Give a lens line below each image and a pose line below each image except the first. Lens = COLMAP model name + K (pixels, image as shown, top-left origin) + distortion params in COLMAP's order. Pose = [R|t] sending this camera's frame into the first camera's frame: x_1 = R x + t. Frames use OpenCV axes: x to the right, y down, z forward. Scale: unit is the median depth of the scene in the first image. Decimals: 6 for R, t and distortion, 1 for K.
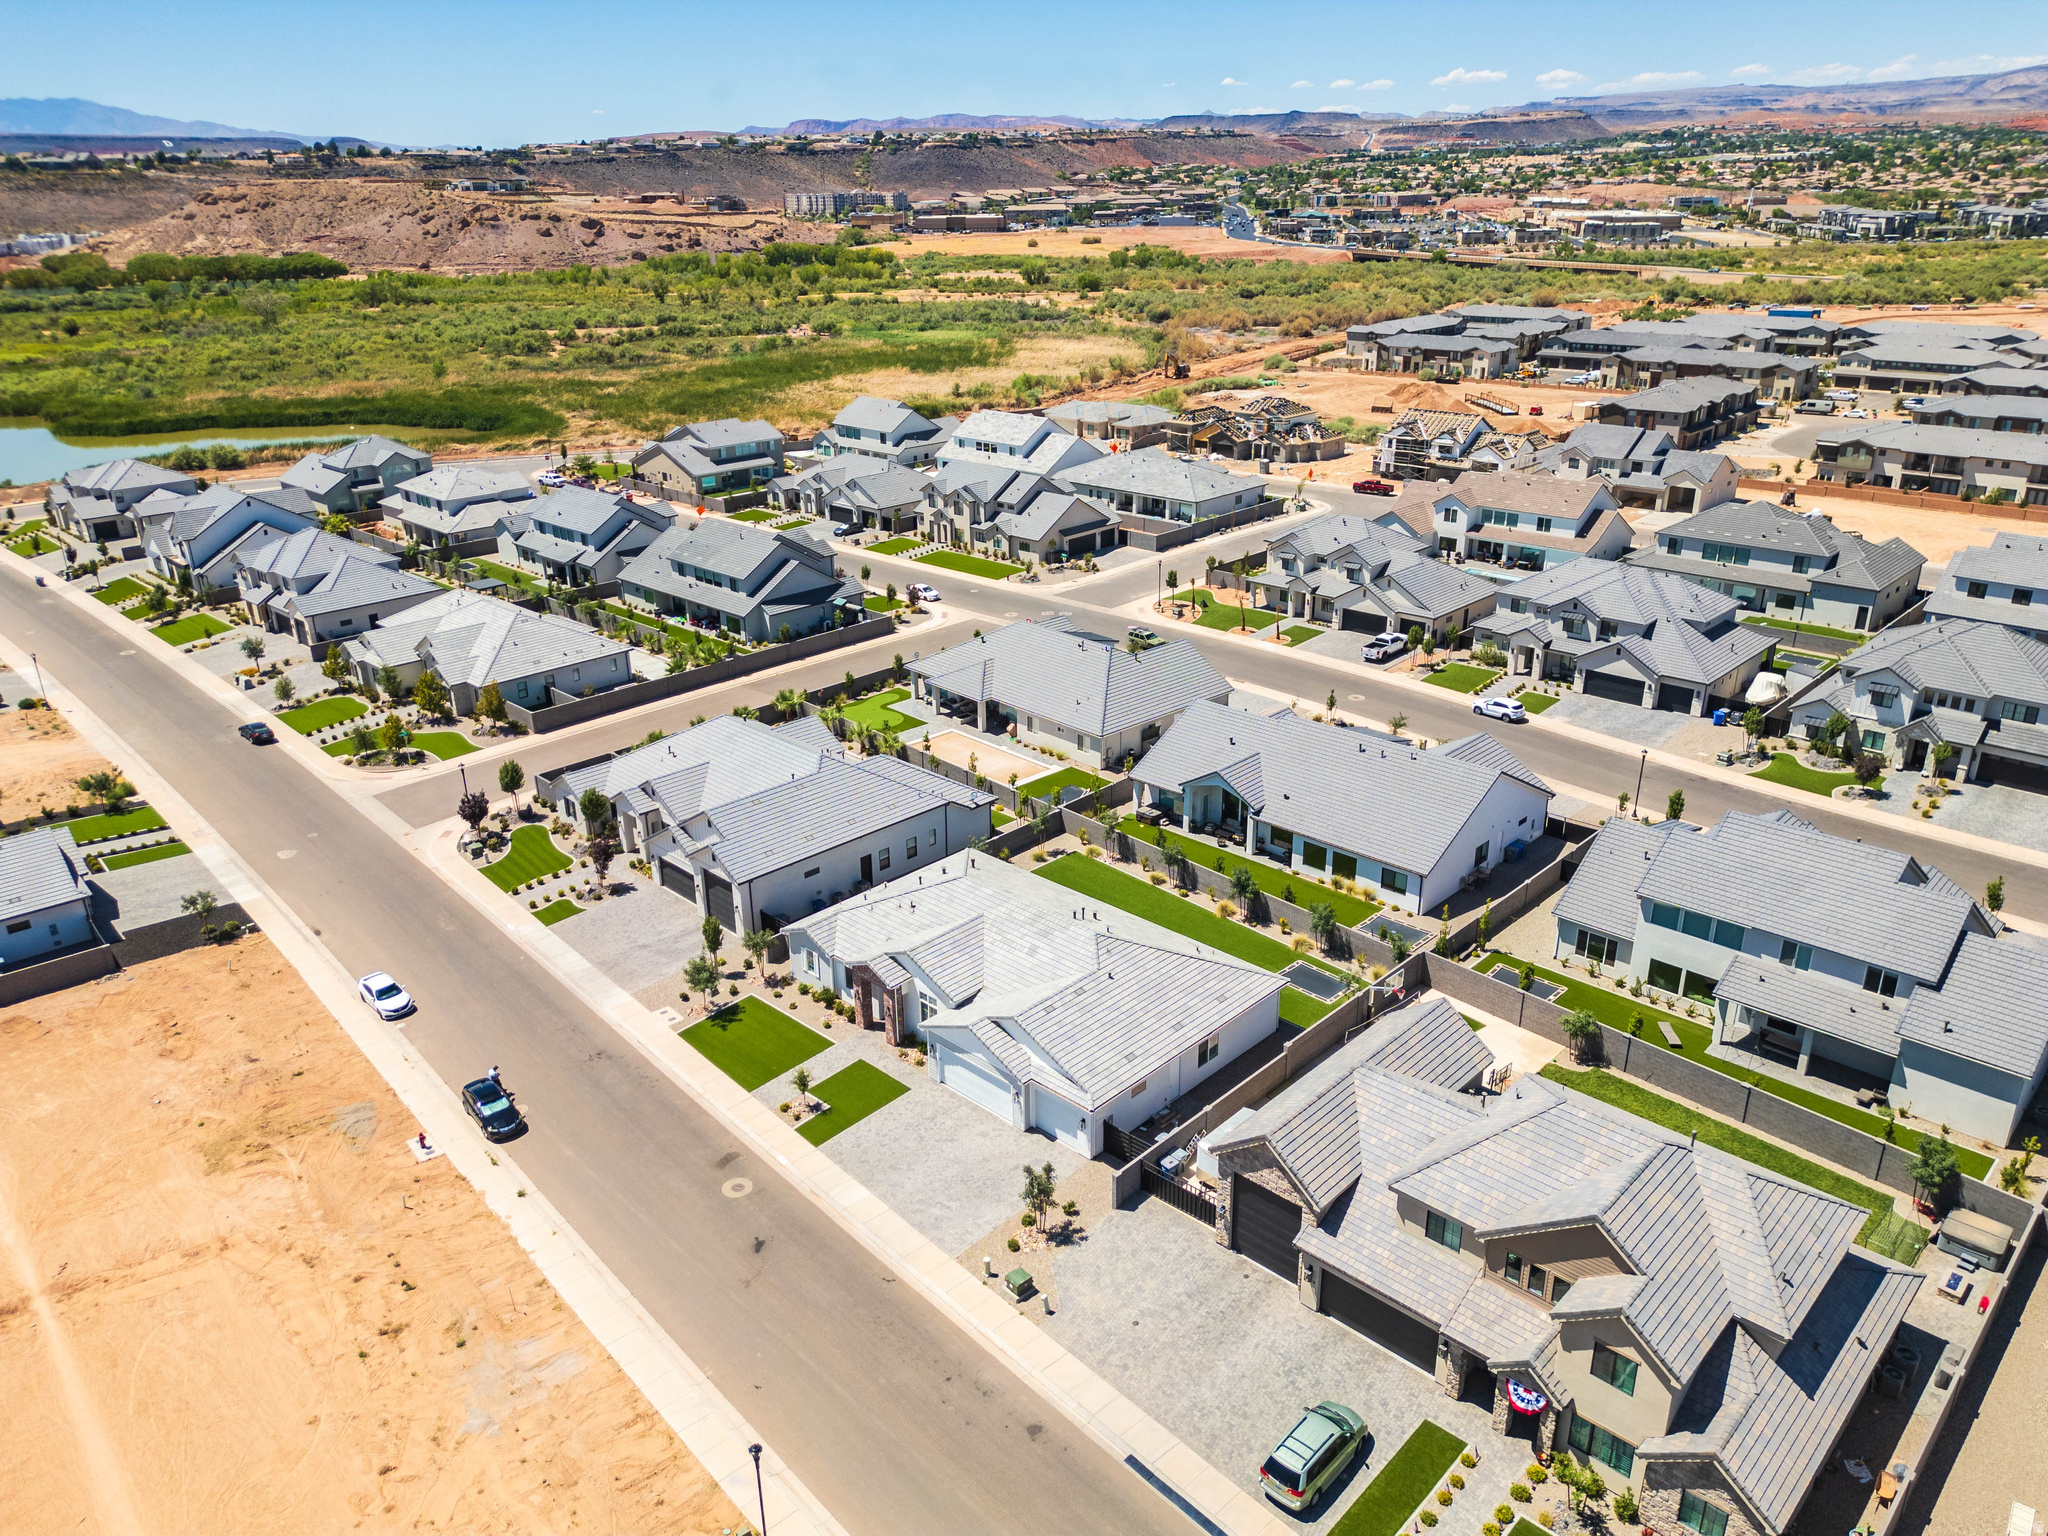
lens RADIAL K [[1445.4, 0, 1024.0], [0, 1445.4, 768.0], [0, 0, 1]] dist [0.067573, -0.067643]
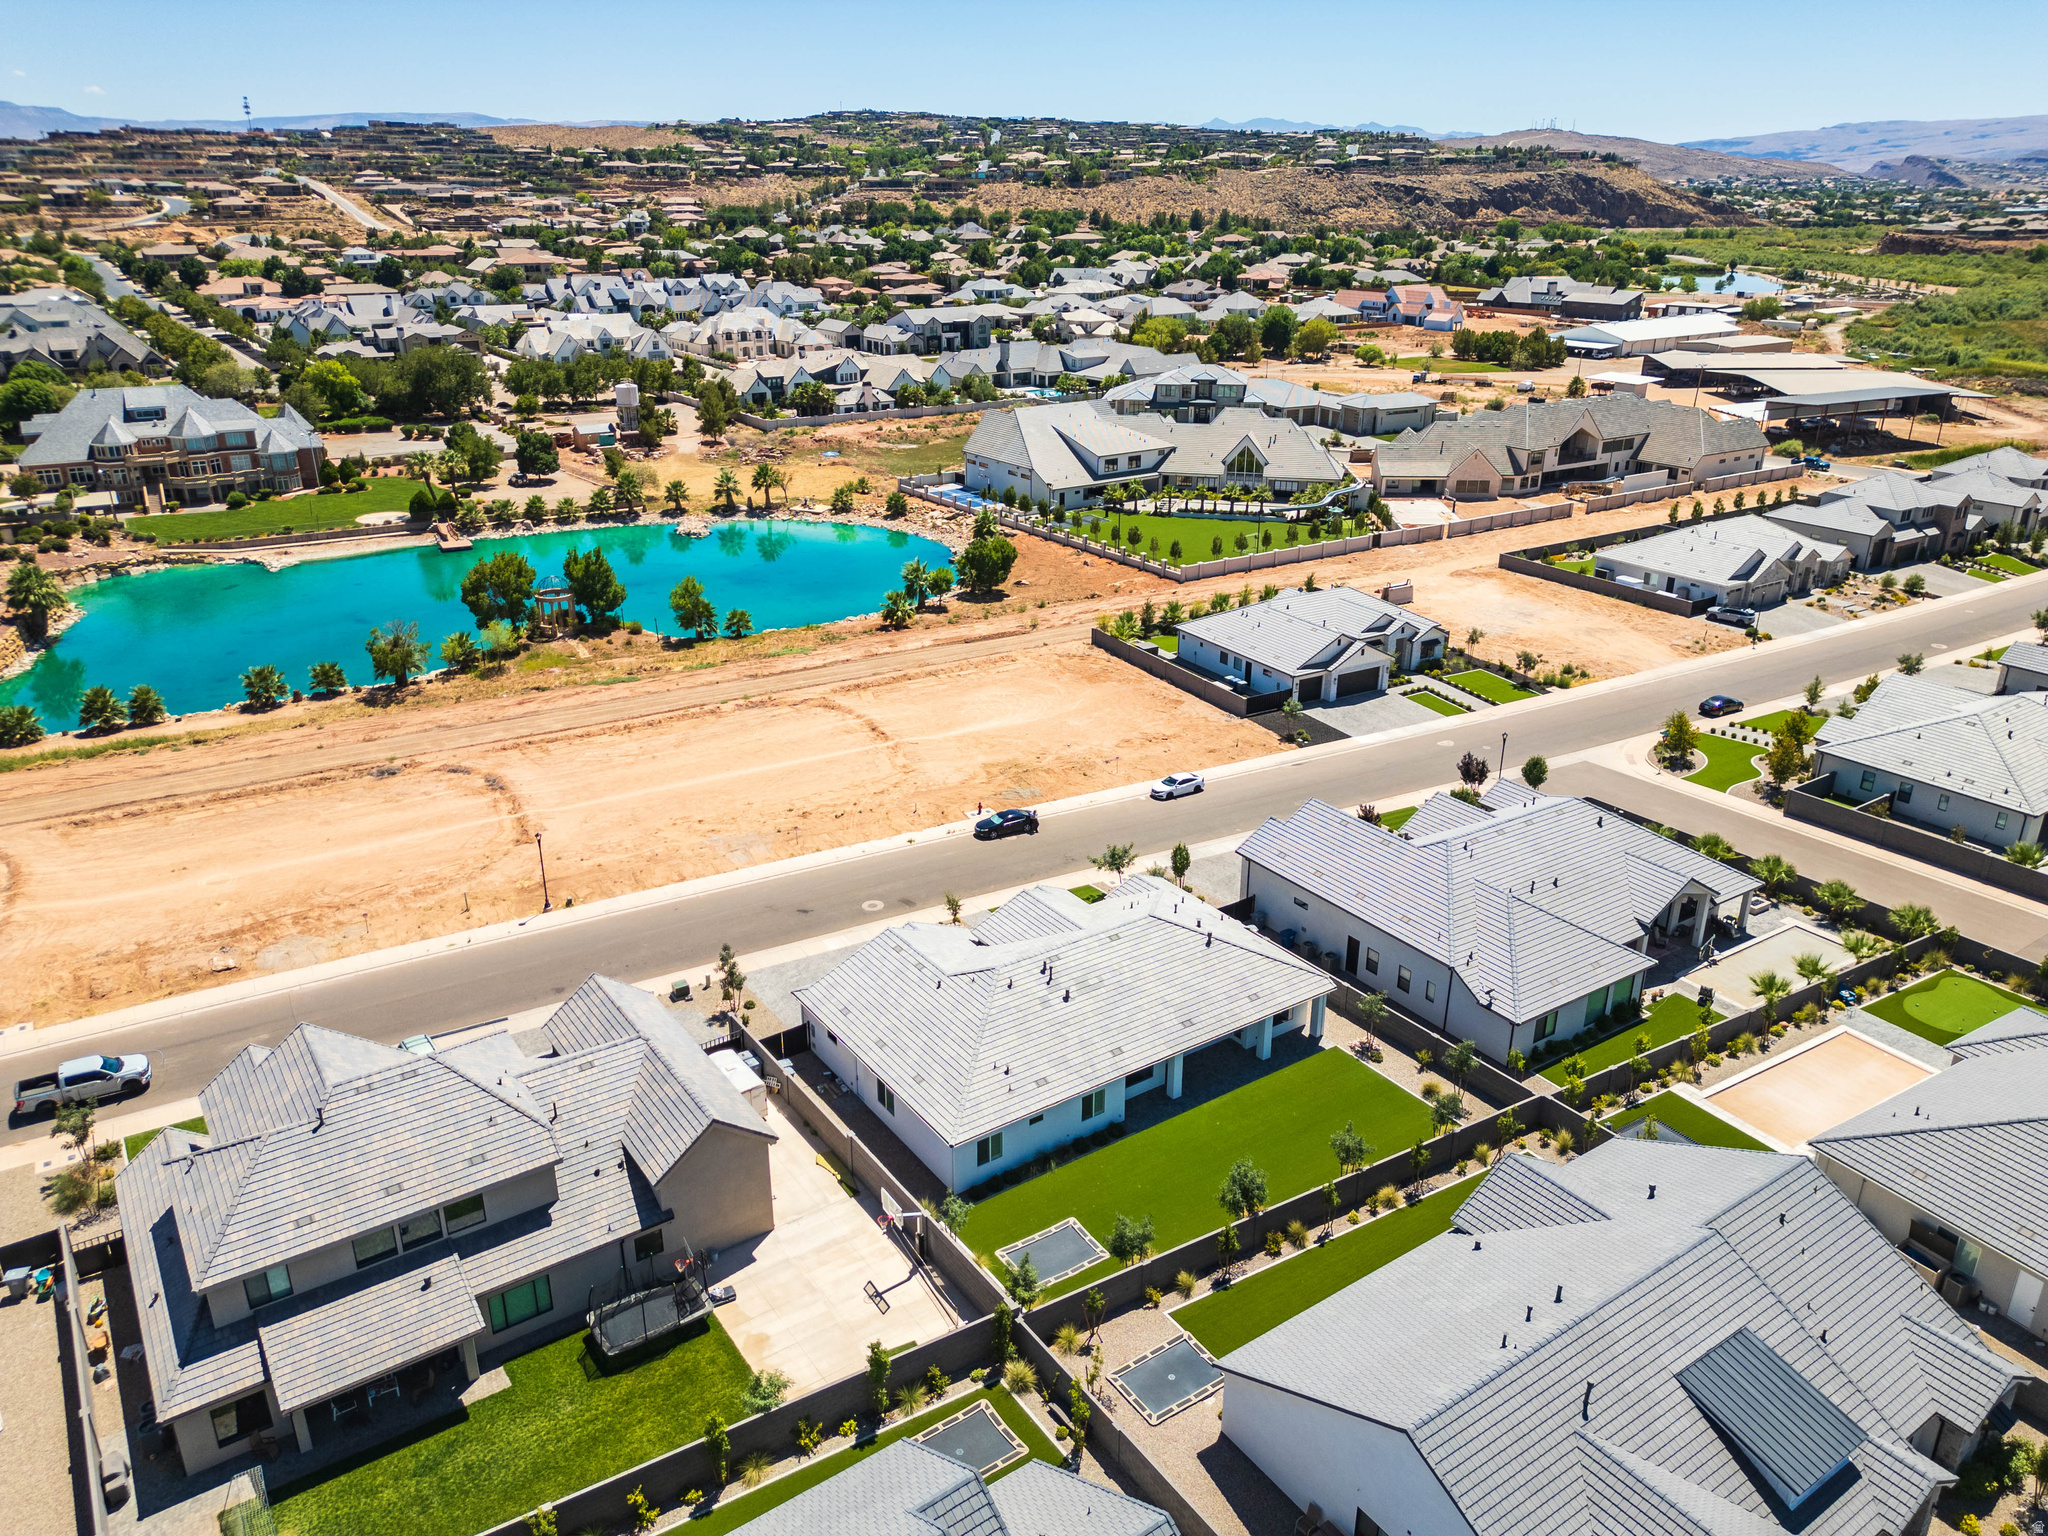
lens RADIAL K [[1445.4, 0, 1024.0], [0, 1445.4, 768.0], [0, 0, 1]] dist [0.067573, -0.067643]
pose [[-0.199969, 0.377417, -0.904195, 0.535886], [-0.368897, 0.825928, 0.426331, -0.254092], [0.907705, 0.418808, -0.025932, 0.625026]]
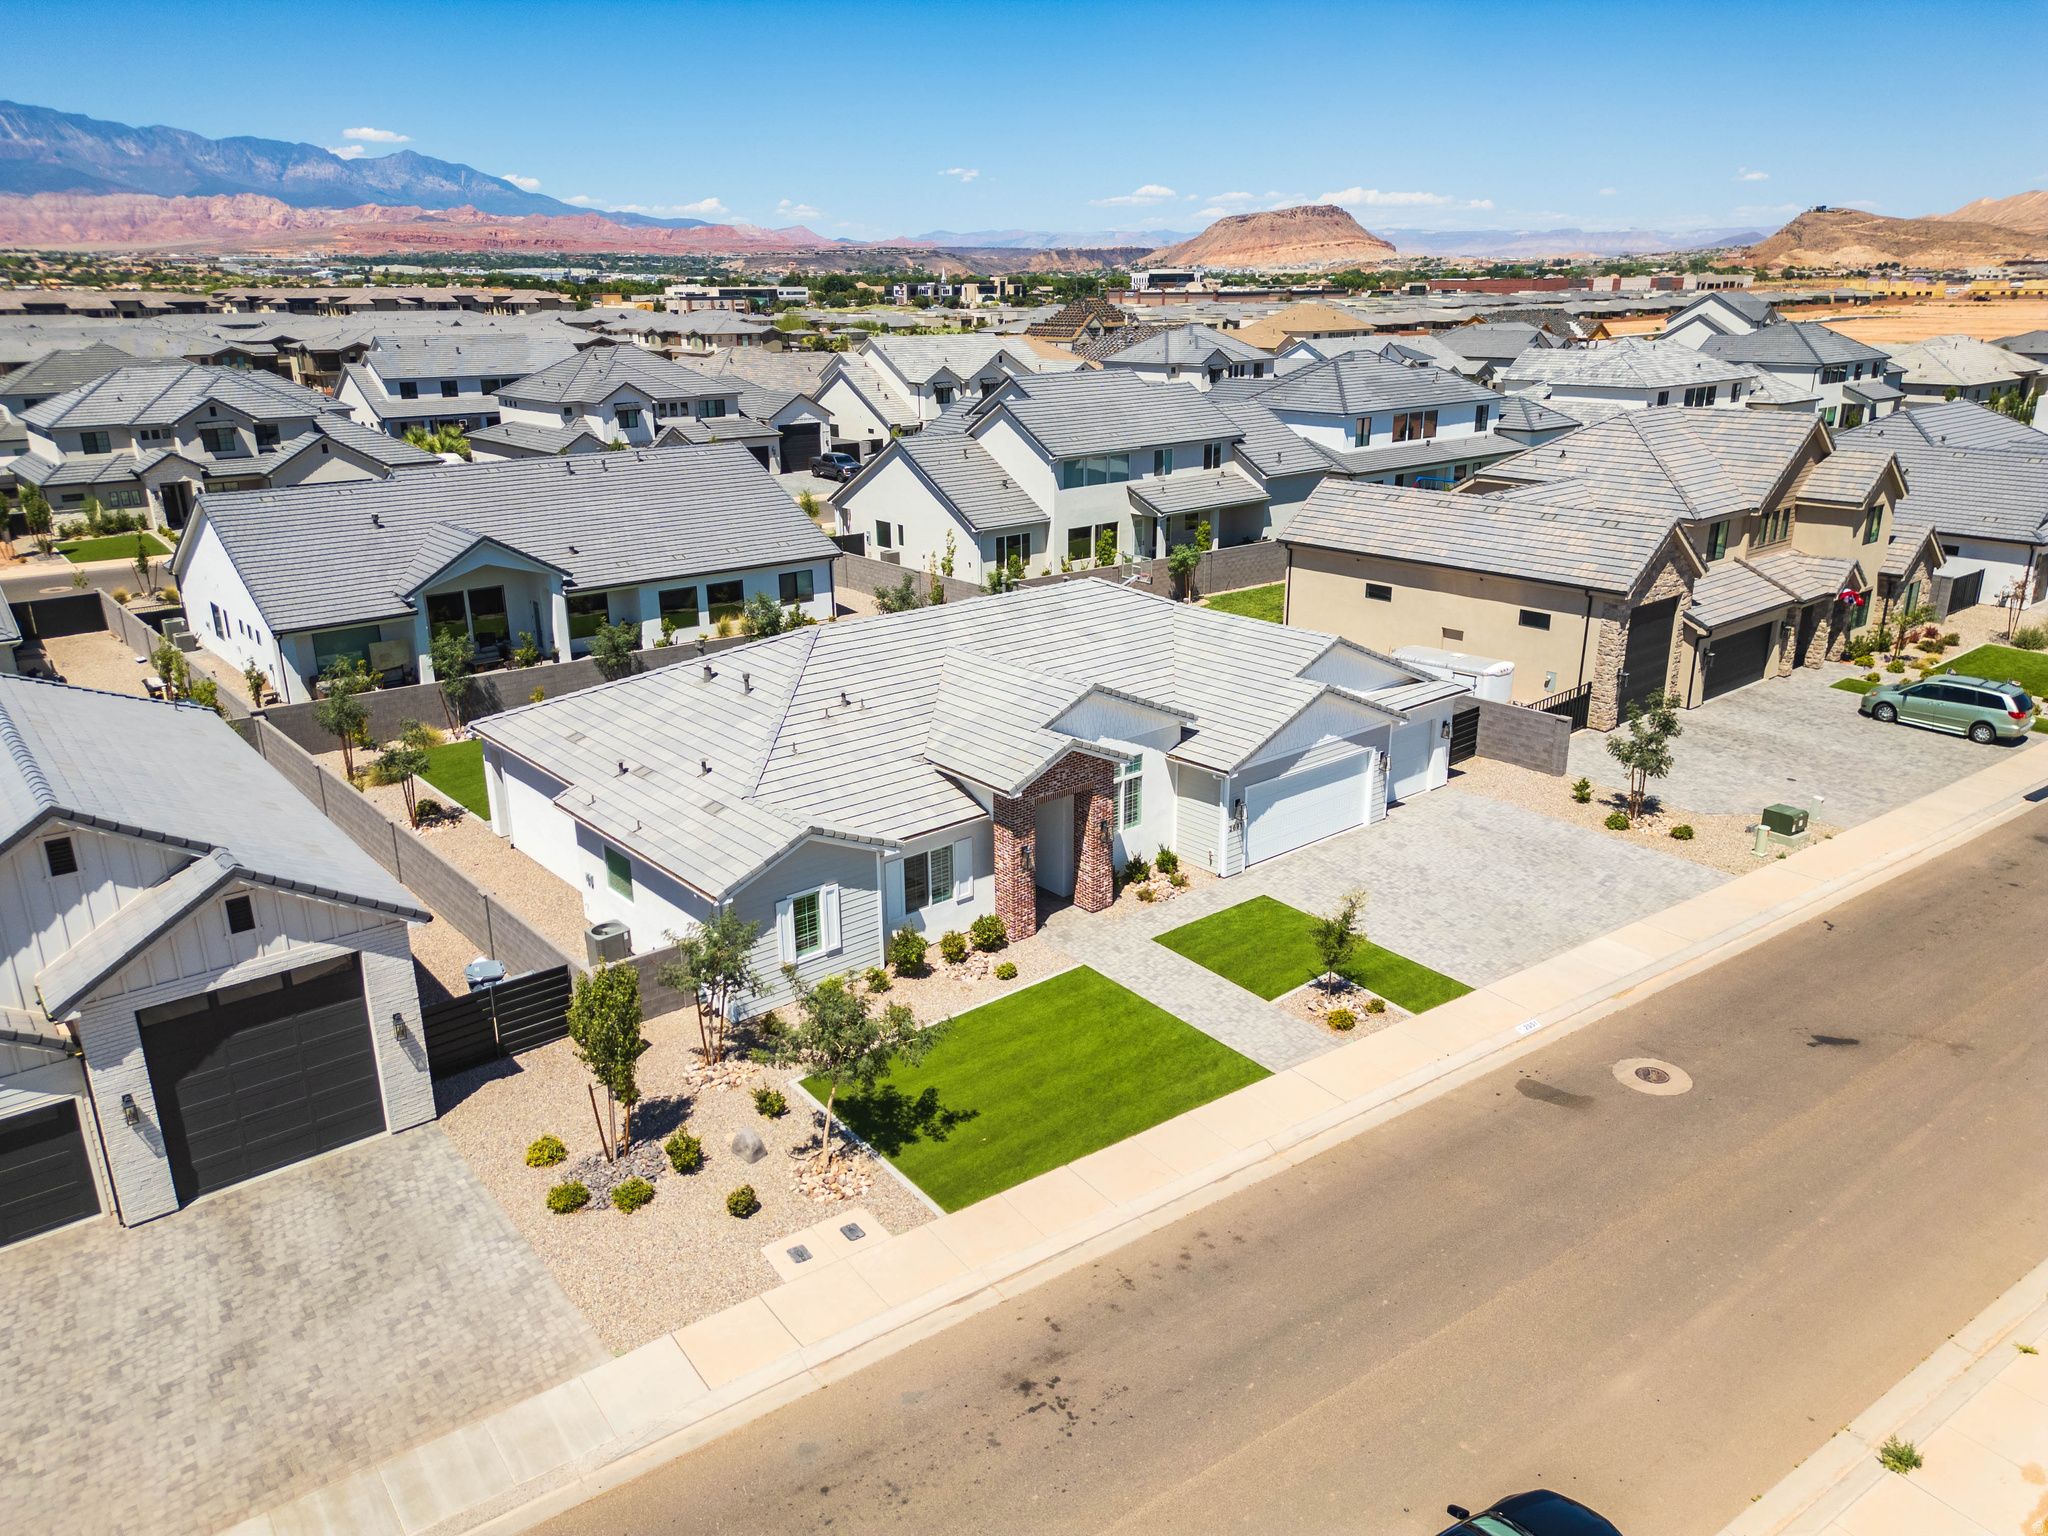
lens RADIAL K [[1445.4, 0, 1024.0], [0, 1445.4, 768.0], [0, 0, 1]] dist [0.067573, -0.067643]
pose [[0.100148, -0.304108, 0.947359, -0.334727], [0.378409, 0.892238, 0.246411, 0.018467], [-0.920205, 0.333811, 0.204432, 0.593494]]
